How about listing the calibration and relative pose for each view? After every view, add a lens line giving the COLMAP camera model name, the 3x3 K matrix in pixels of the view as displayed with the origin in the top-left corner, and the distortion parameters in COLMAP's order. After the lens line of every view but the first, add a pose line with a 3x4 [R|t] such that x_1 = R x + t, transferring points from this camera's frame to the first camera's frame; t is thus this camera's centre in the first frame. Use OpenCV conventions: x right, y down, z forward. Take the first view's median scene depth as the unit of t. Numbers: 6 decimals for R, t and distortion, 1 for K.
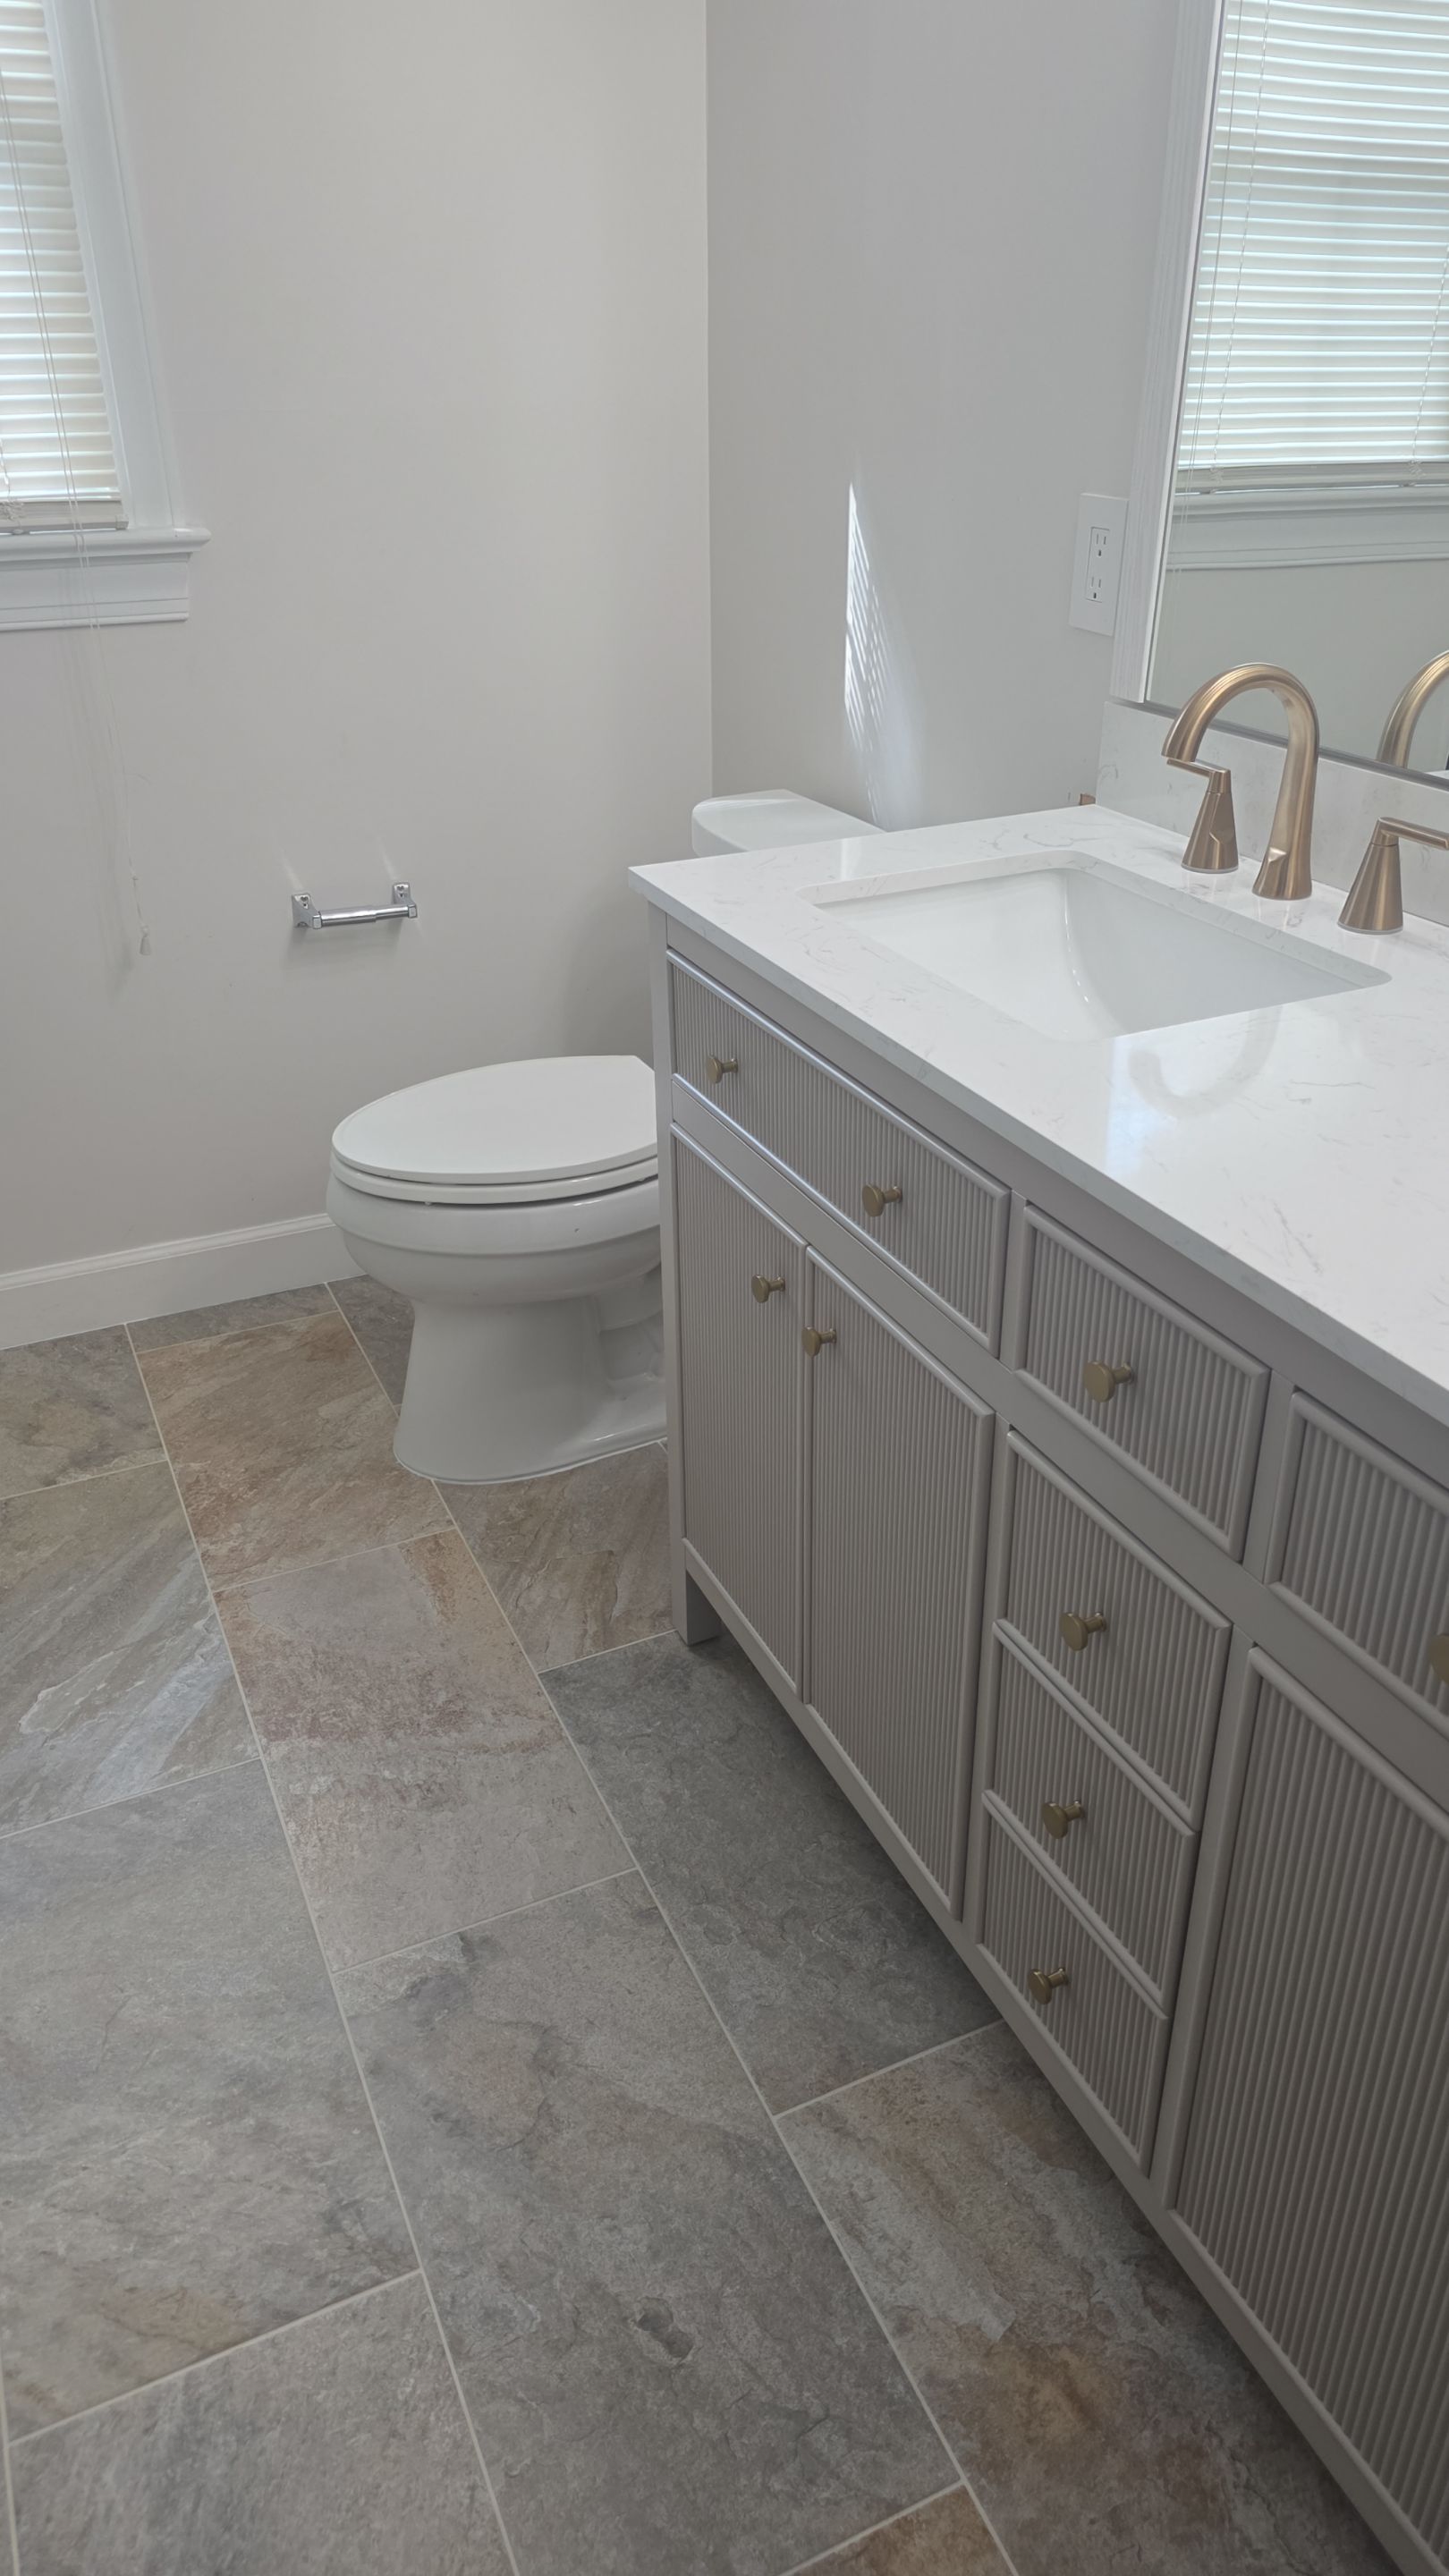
lens RADIAL K [[1730.7, 0, 726.9], [0, 1730.7, 1272.8], [0, 0, 1]] dist [0.062510, -0.065396]
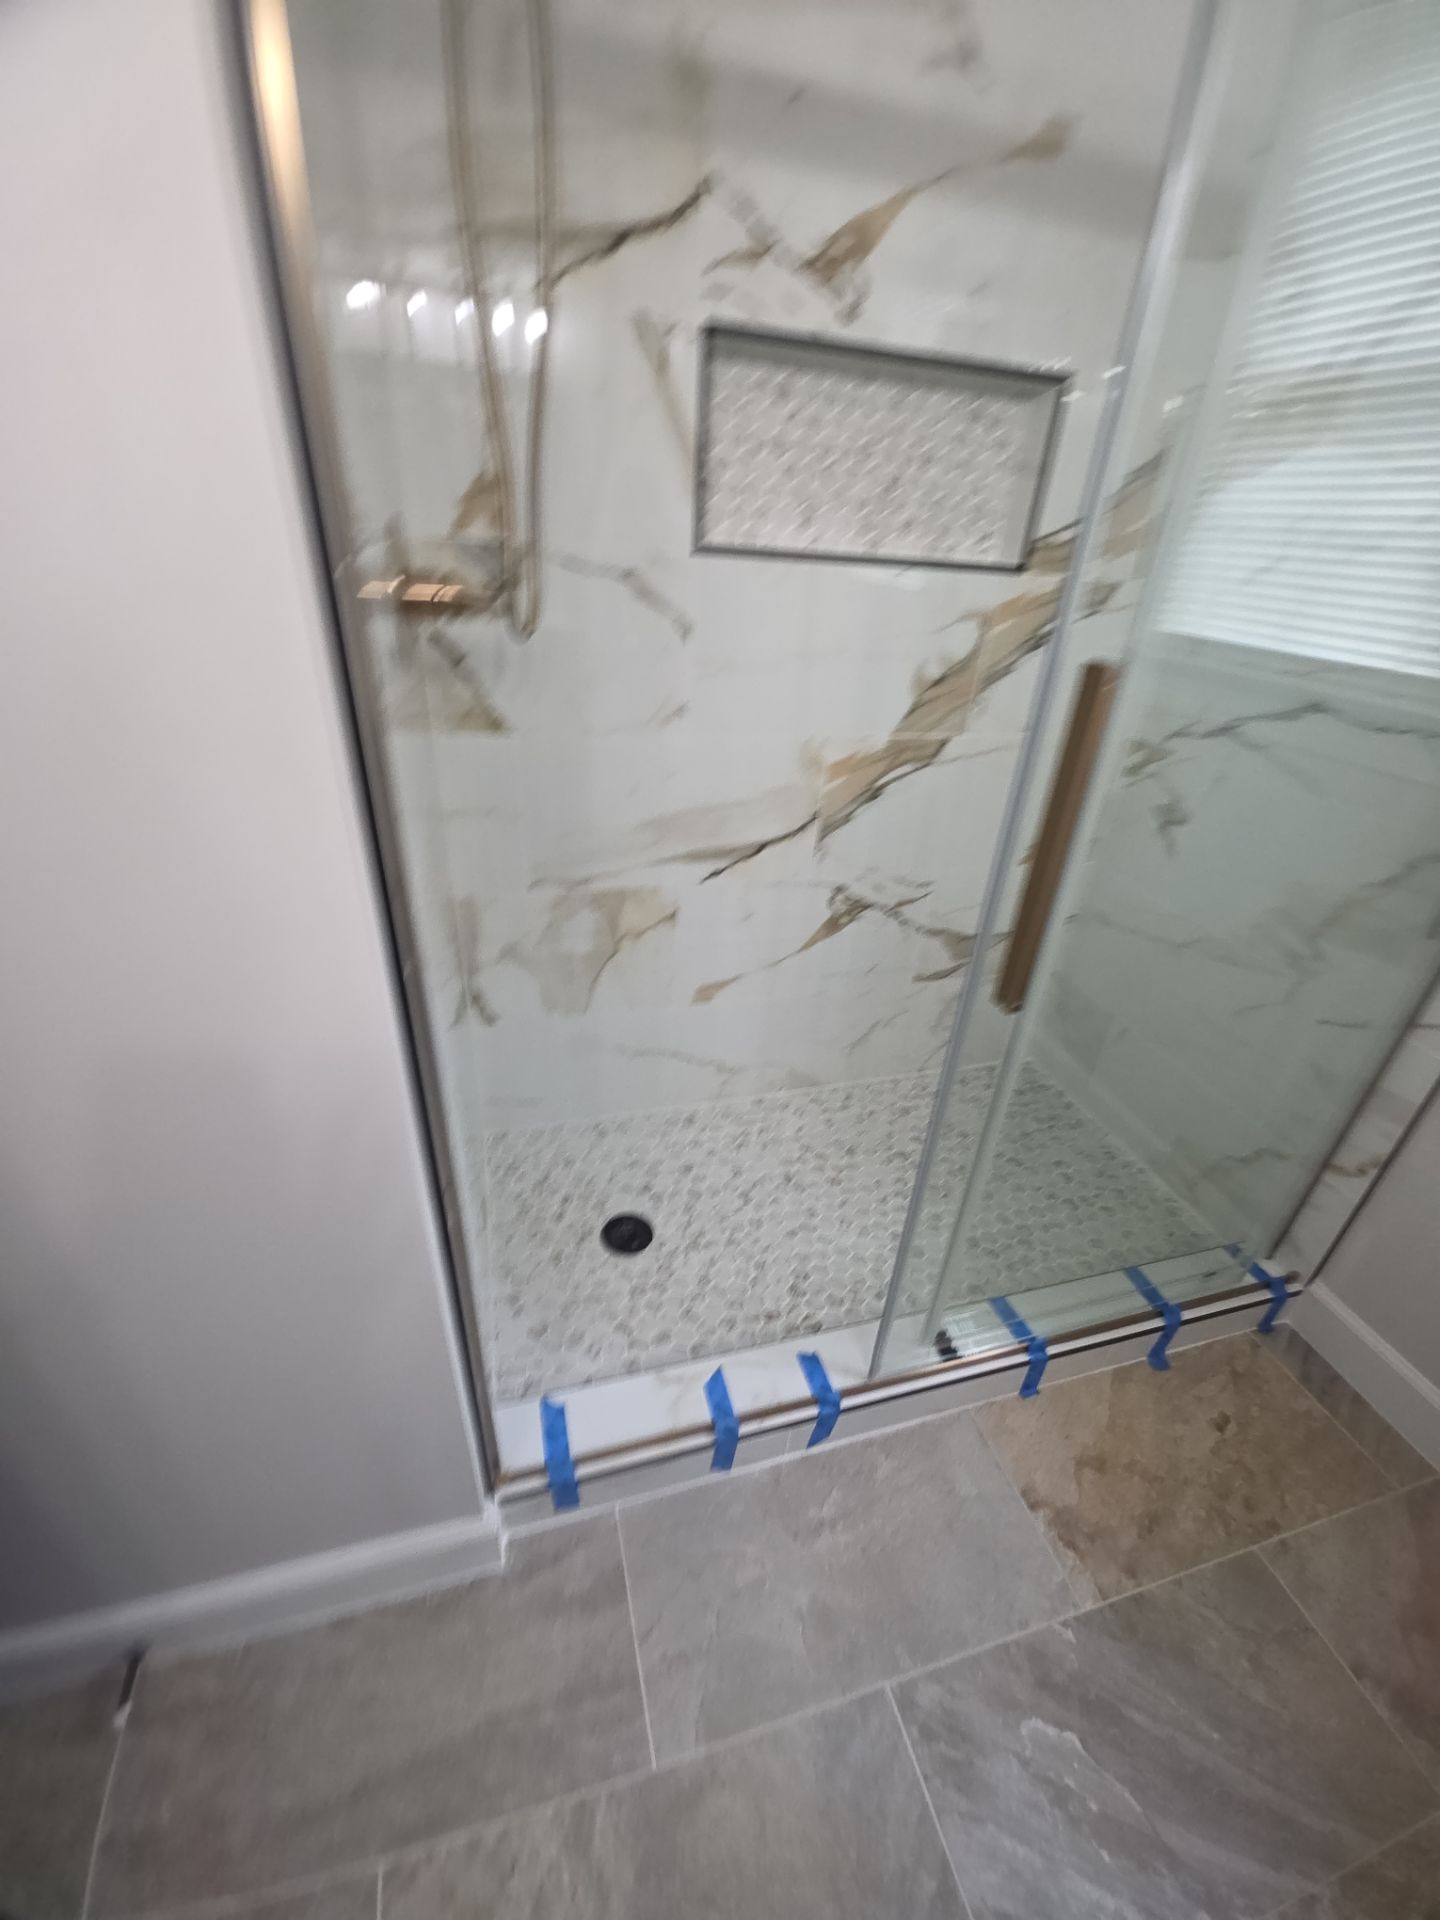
lens RADIAL K [[759.1, 0, 717.5], [0, 759.1, 958.5], [0, 0, 1]] dist [0.013597, -0.008268]
pose [[-0.159797, 0.478045, -0.863677, -0.179480], [-0.517274, 0.704630, 0.485719, -0.243676], [0.840769, 0.524374, 0.134683, 0.506696]]
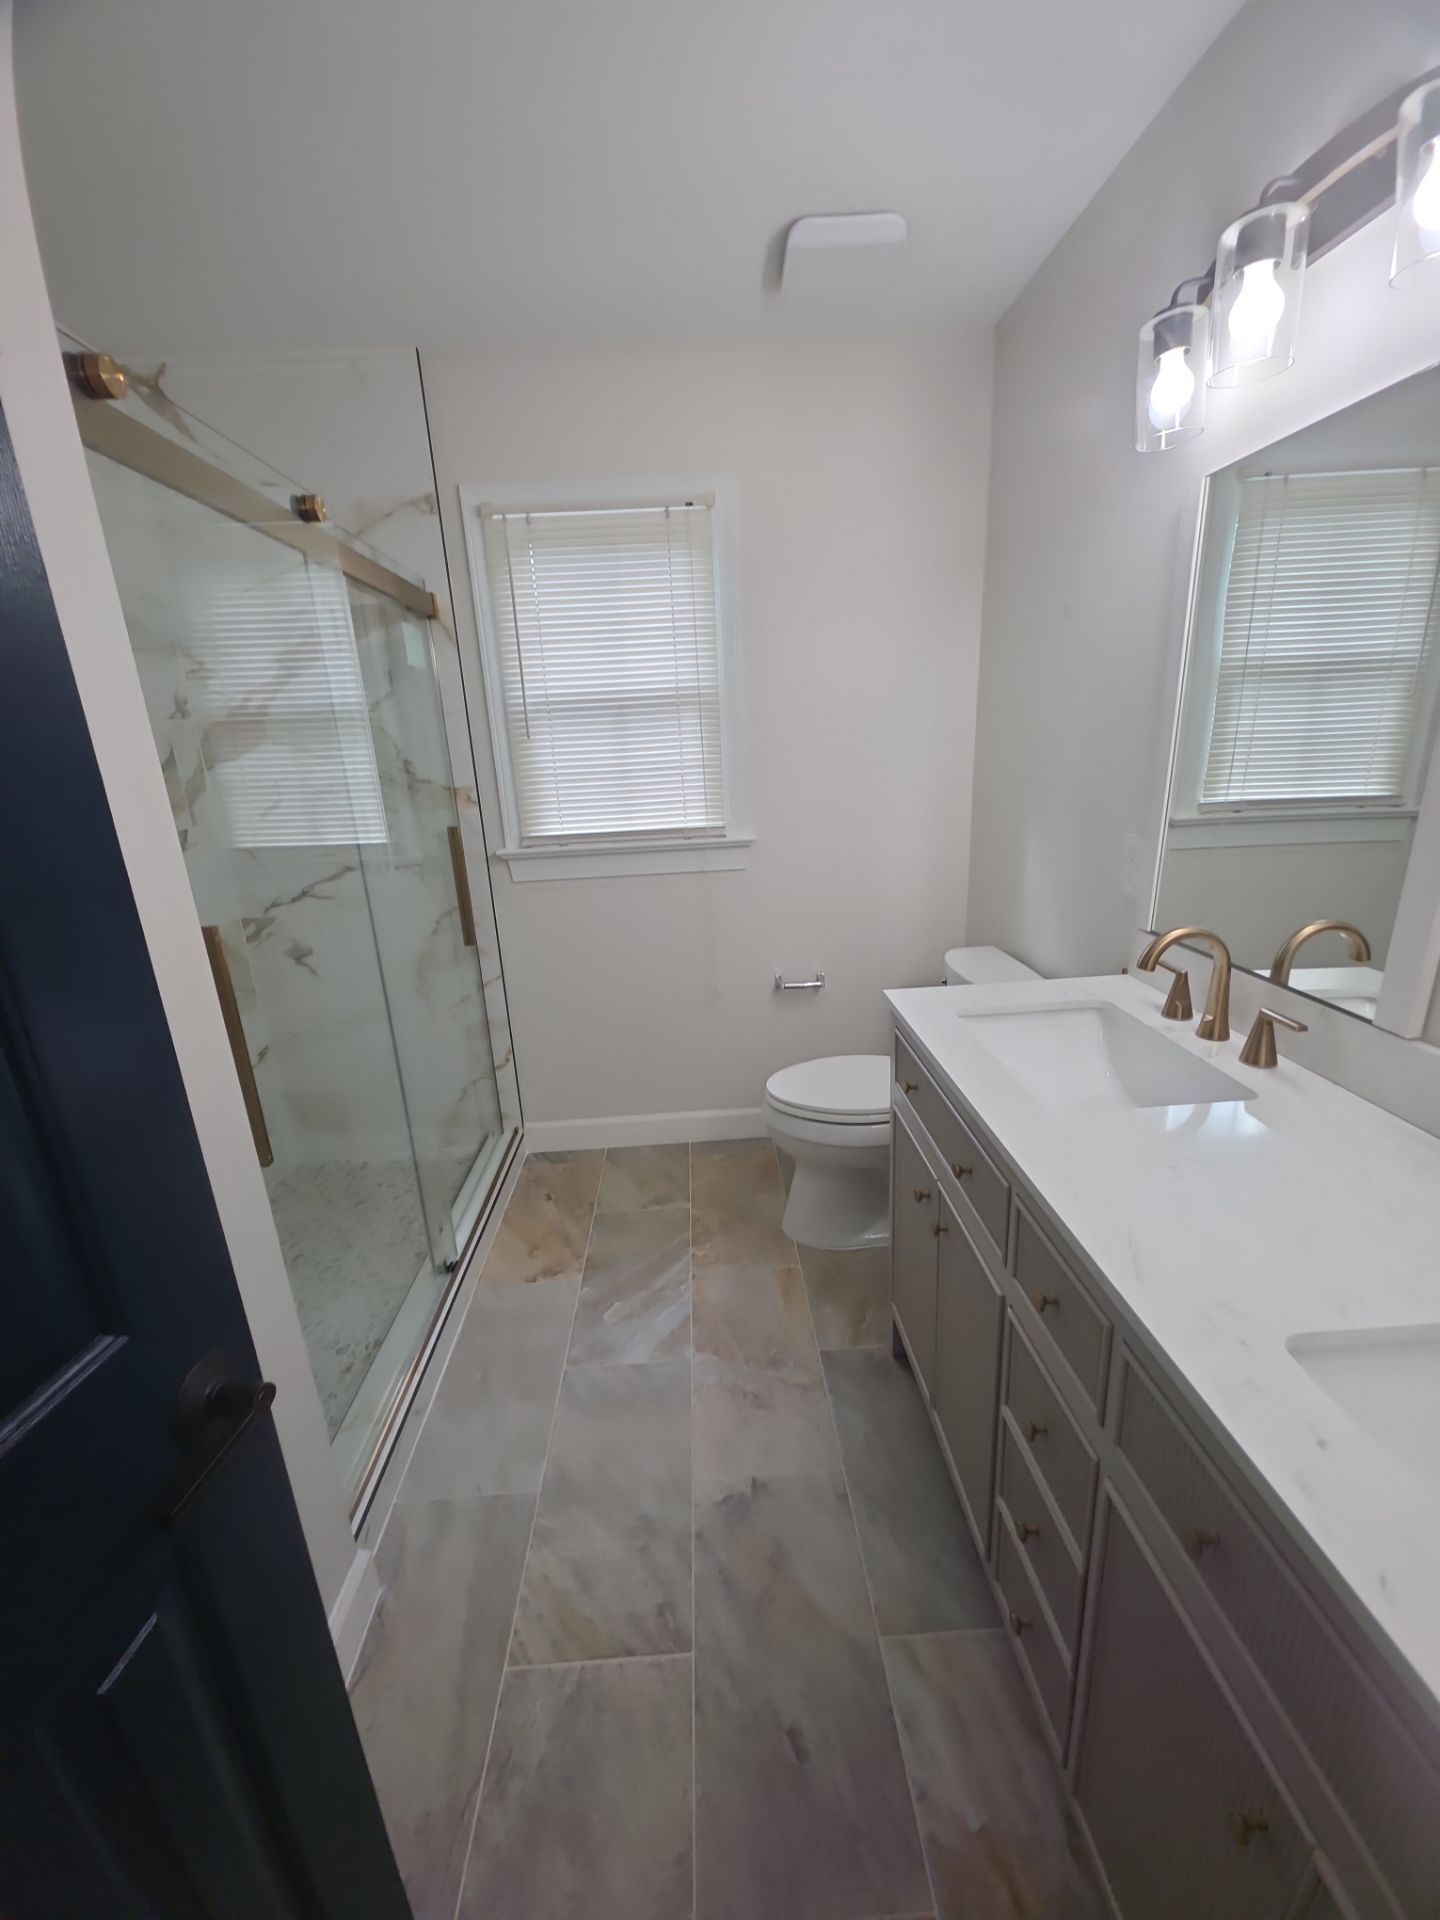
lens RADIAL K [[759.1, 0, 717.4], [0, 759.1, 960.8], [0, 0, 1]] dist [0.013597, -0.008268]
pose [[0.921983, 0.069512, -0.380939, 0.104494], [-0.142480, 0.975640, -0.166813, -0.066023], [0.360064, 0.208075, 0.909428, 0.009525]]
